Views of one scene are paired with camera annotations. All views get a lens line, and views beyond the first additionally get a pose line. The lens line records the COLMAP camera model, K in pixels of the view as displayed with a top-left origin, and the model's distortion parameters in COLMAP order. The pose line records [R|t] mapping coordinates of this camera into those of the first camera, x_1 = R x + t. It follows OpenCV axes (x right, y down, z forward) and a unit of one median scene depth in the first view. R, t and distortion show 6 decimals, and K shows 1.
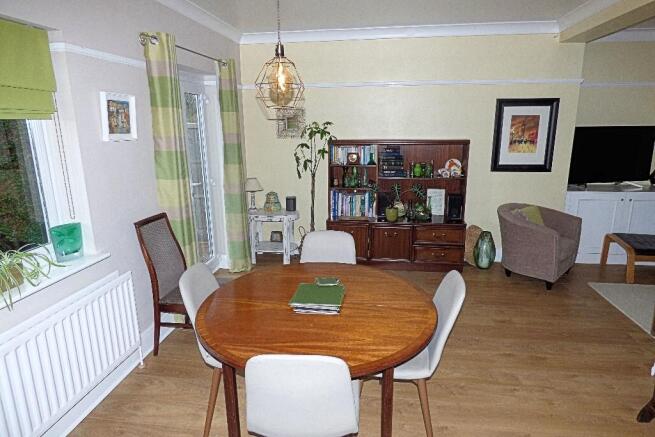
lens RADIAL K [[390.4, 0, 328.4], [0, 390.4, 214.2], [0, 0, 1]] dist [-0.022572, -0.002252]
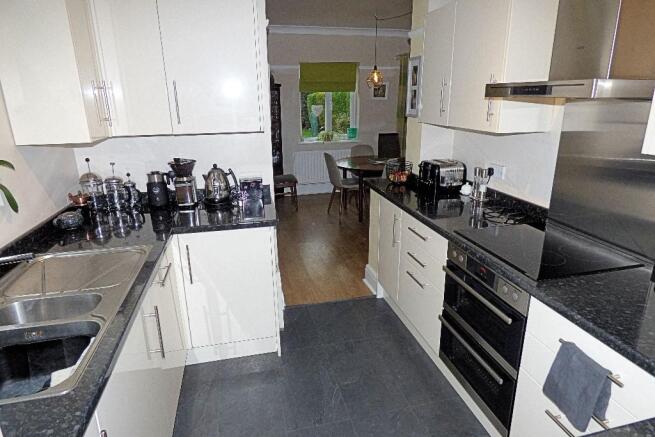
lens RADIAL K [[390.4, 0, 328.0], [0, 390.4, 217.6], [0, 0, 1]] dist [-0.022572, -0.002252]
pose [[0.370612, 0.270849, -0.888419, 1.876433], [-0.203689, 0.956951, 0.206772, 0.093786], [0.906178, 0.104329, 0.409826, -0.292914]]
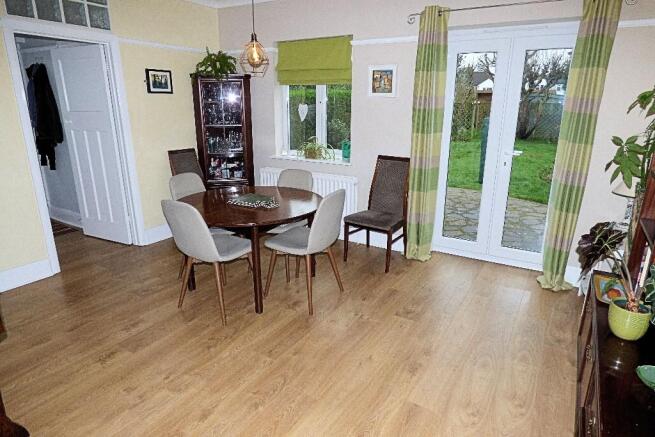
lens RADIAL K [[390.4, 0, 325.8], [0, 390.4, 220.9], [0, 0, 1]] dist [-0.022572, -0.002252]
pose [[-0.407397, 0.260365, -0.875350, 1.003784], [-0.217513, 0.903252, 0.369897, -0.271877], [0.886970, 0.341095, -0.311350, 1.456794]]
